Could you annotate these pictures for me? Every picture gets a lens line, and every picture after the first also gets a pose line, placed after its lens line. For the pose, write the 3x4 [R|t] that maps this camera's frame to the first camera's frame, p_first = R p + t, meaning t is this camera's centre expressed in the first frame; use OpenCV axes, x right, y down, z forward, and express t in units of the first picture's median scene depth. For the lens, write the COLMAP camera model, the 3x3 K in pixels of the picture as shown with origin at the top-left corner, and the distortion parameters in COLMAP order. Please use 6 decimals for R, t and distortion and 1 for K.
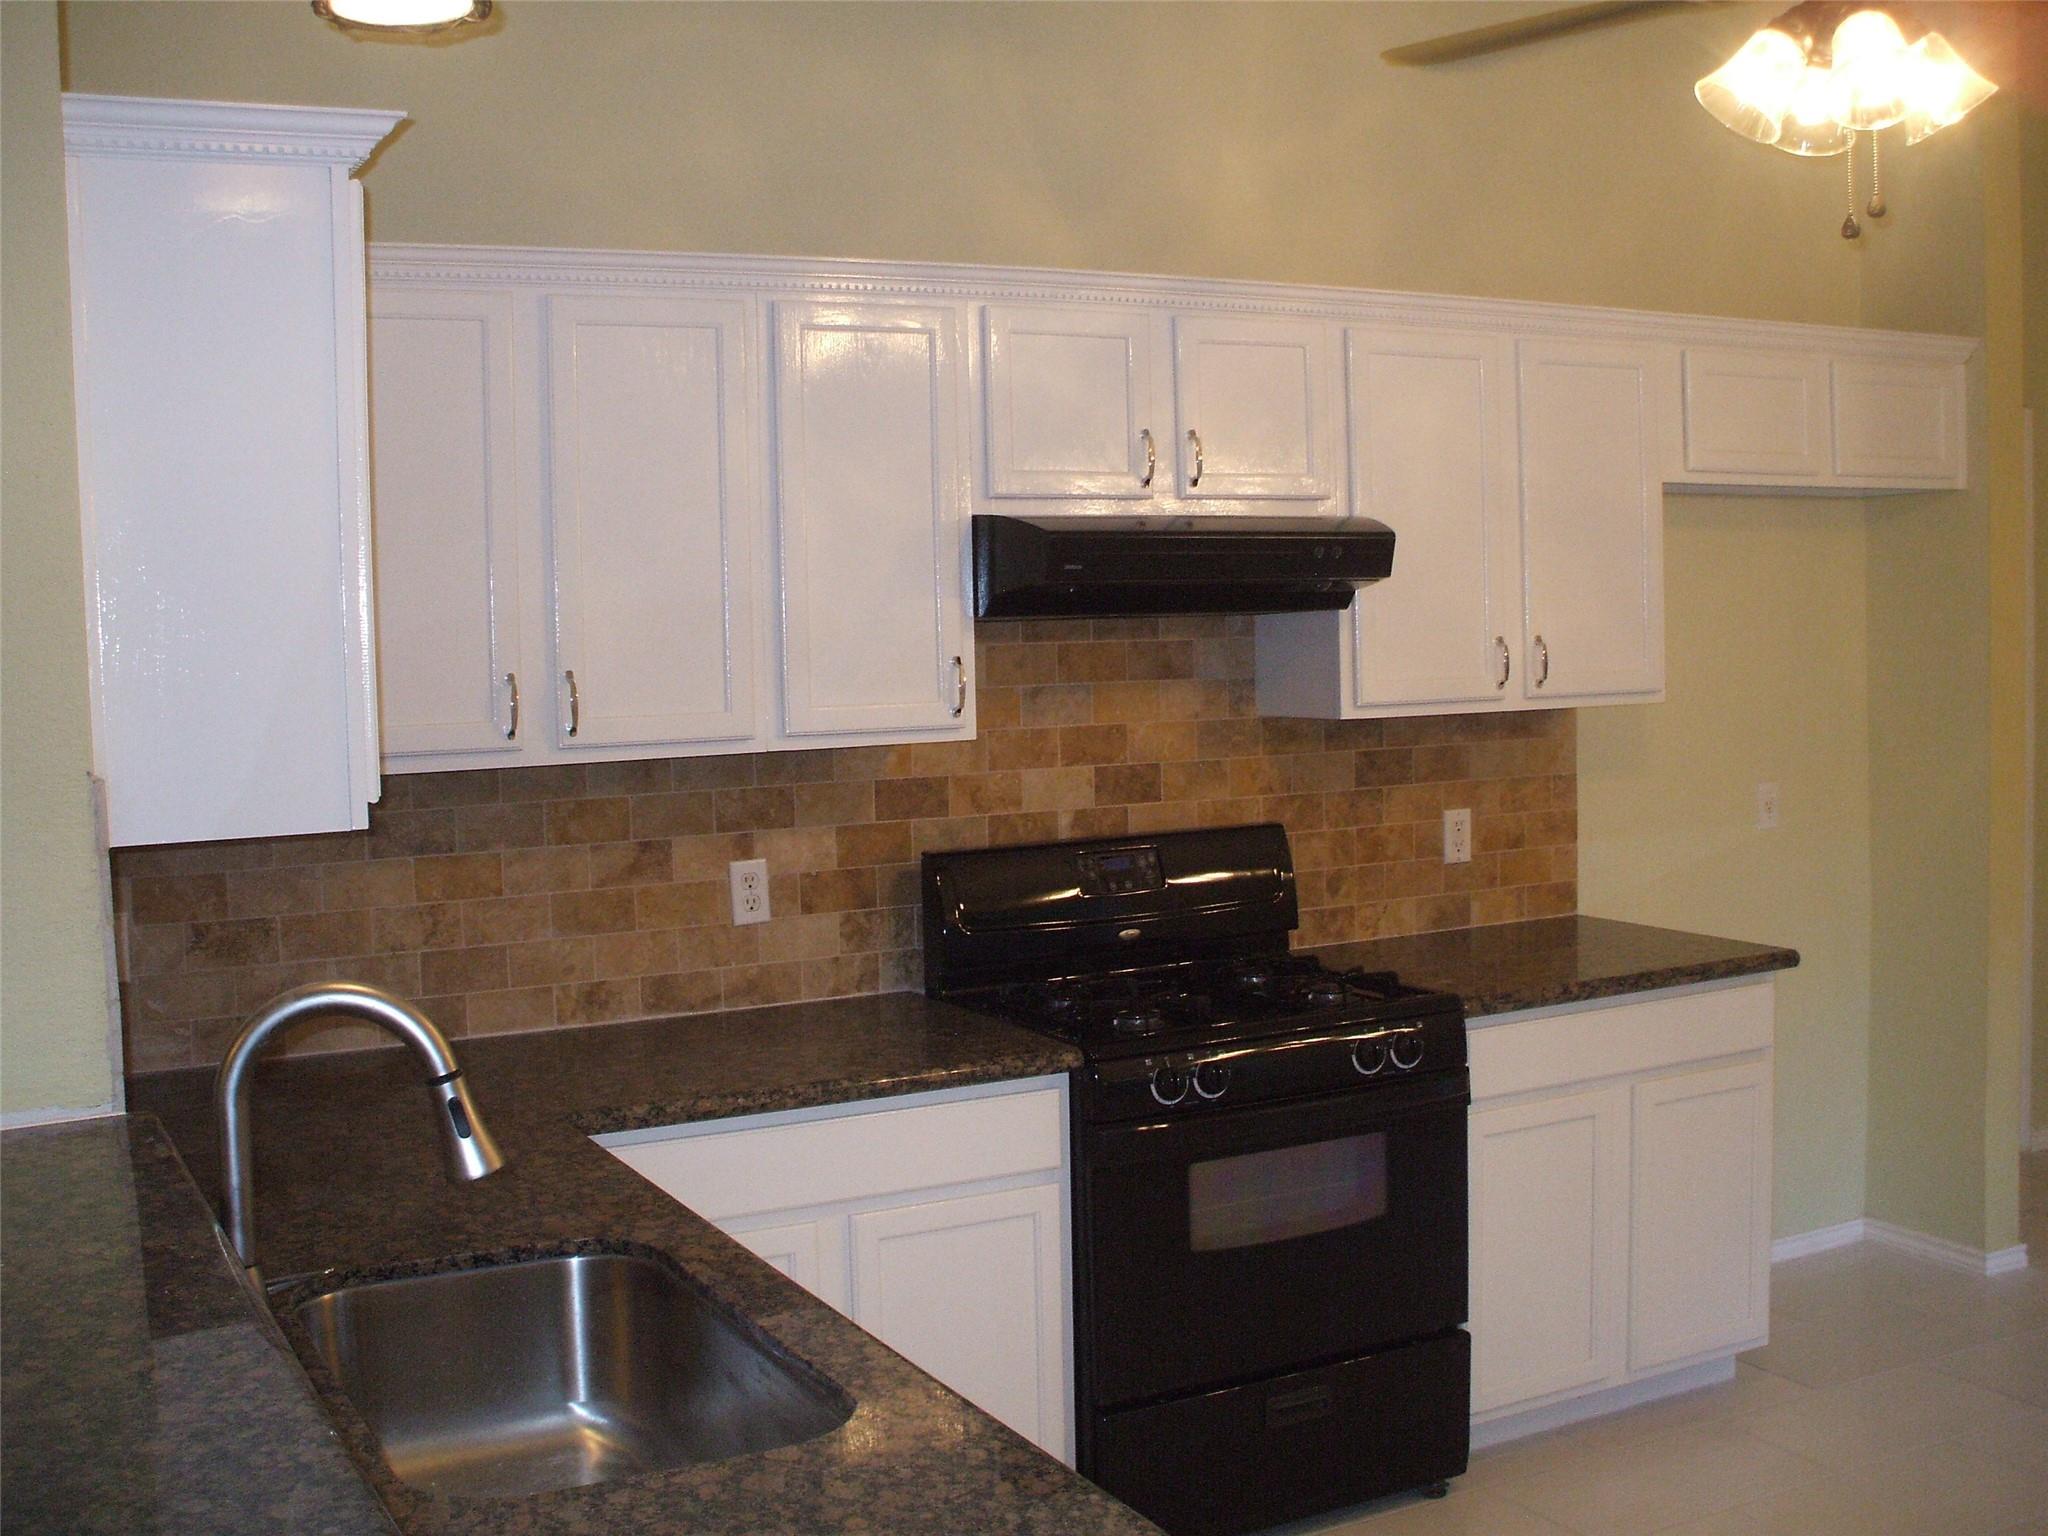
lens RADIAL K [[2246.1, 0, 1024.0], [0, 2246.1, 768.0], [0, 0, 1]] dist [-0.249589, 0.291164]
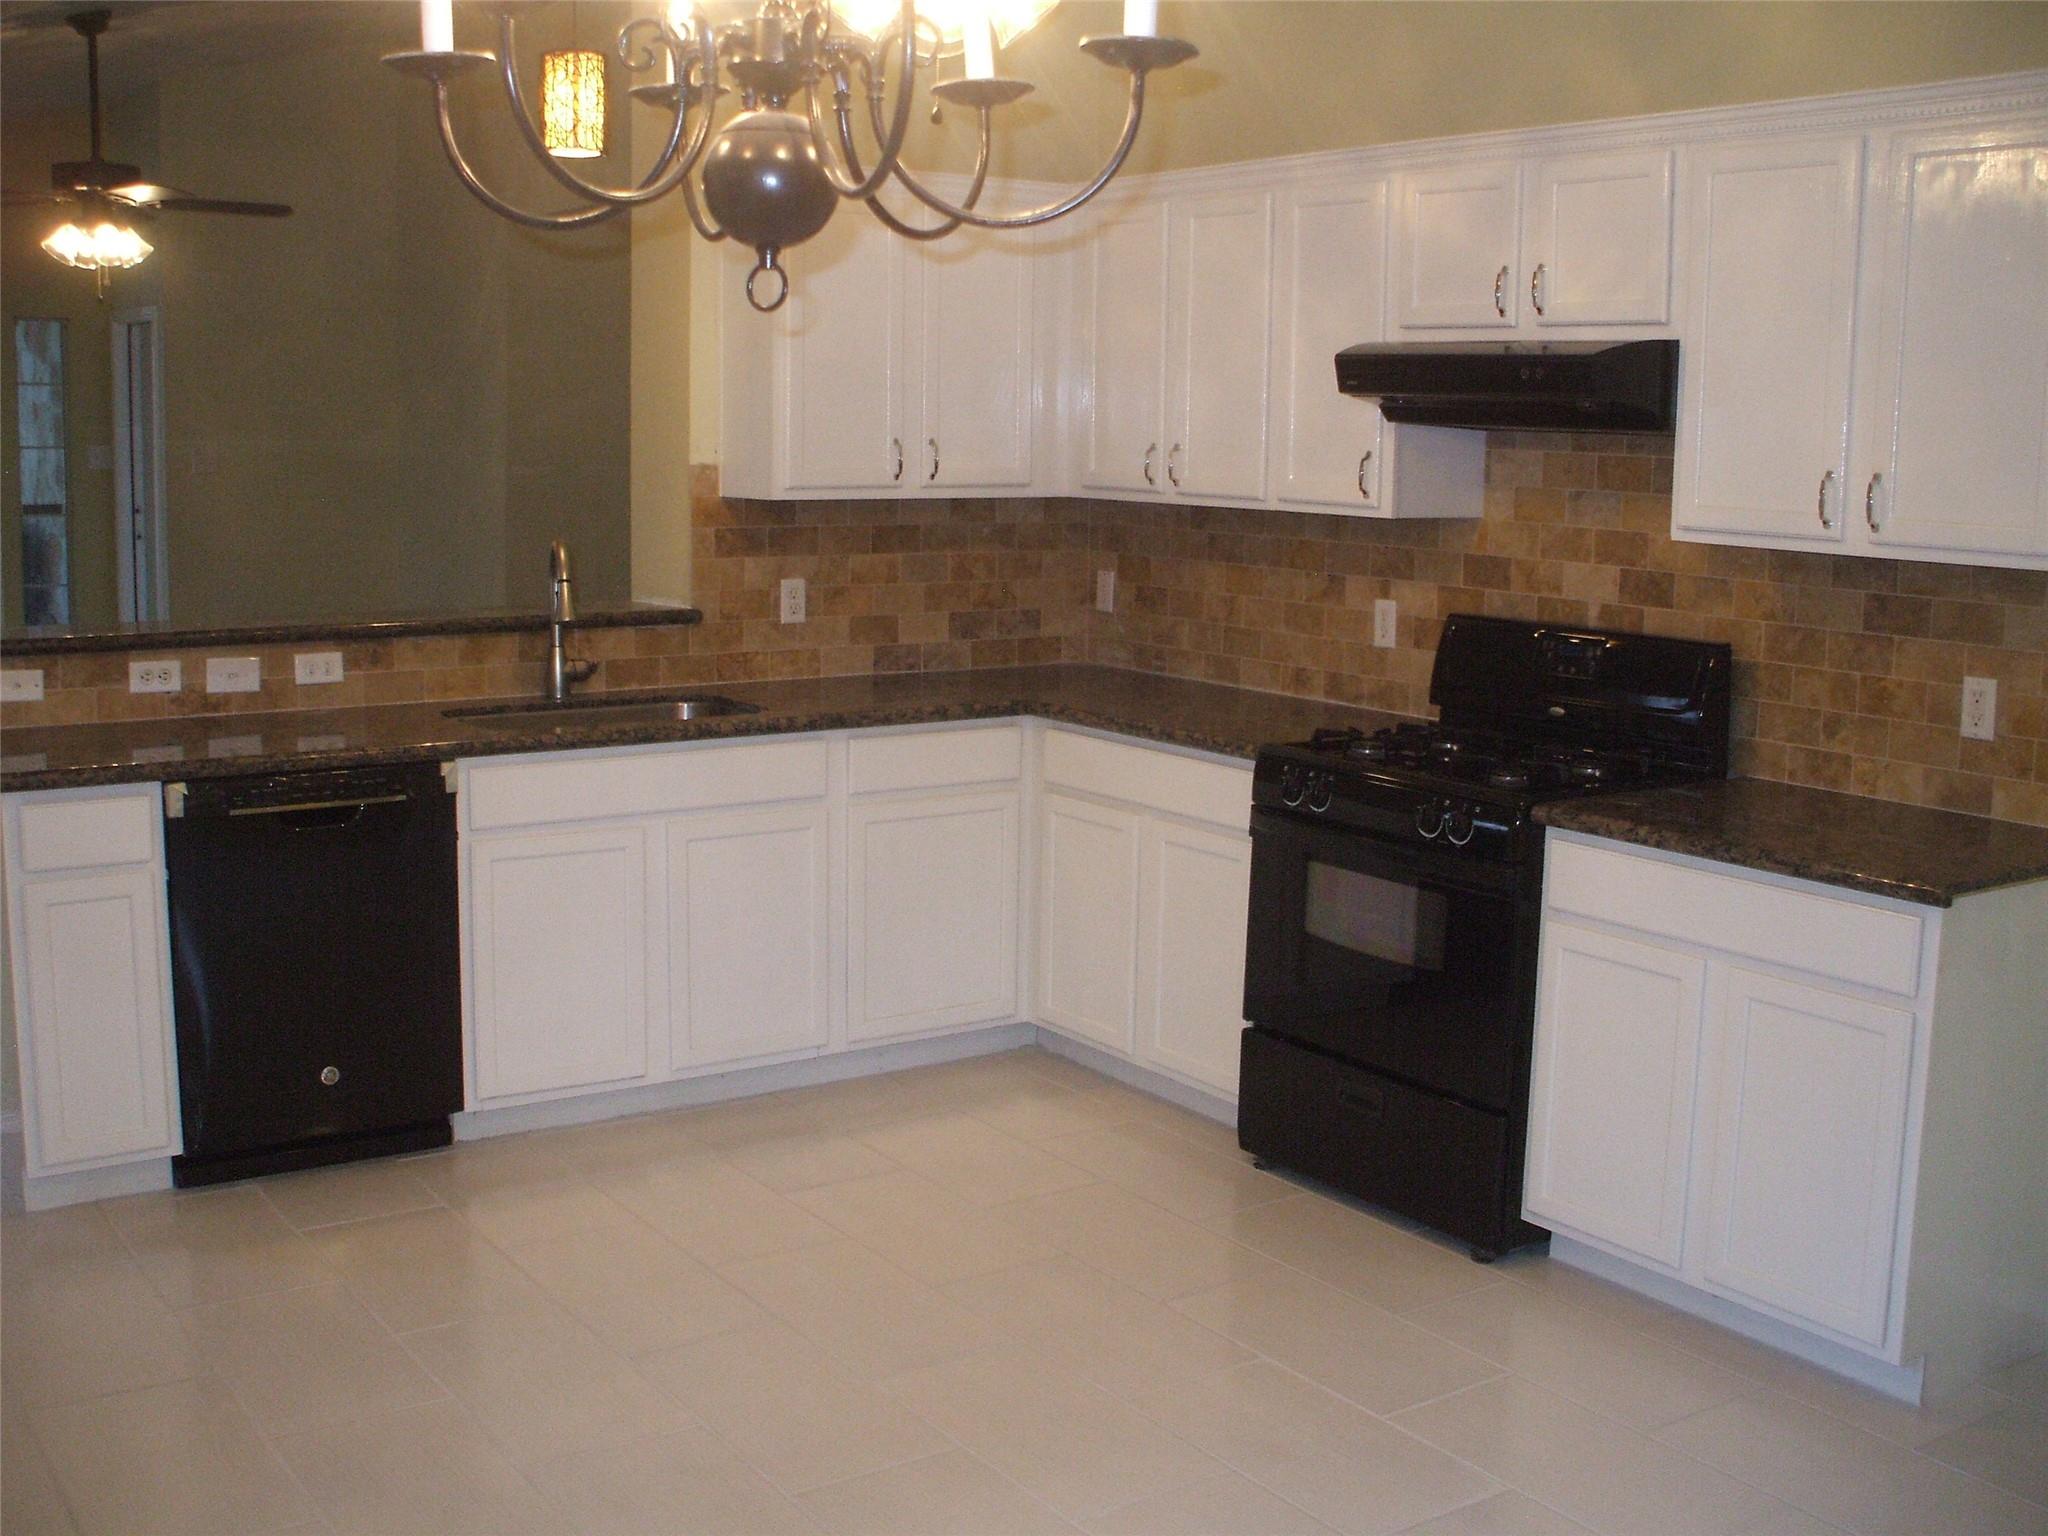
lens RADIAL K [[2246.1, 0, 1024.0], [0, 2246.1, 768.0], [0, 0, 1]] dist [-0.249589, 0.291164]
pose [[0.106972, 0.178219, -0.978159, 1.110513], [-0.092471, 0.981323, 0.168683, -0.061515], [0.989953, 0.072407, 0.121454, 0.593788]]
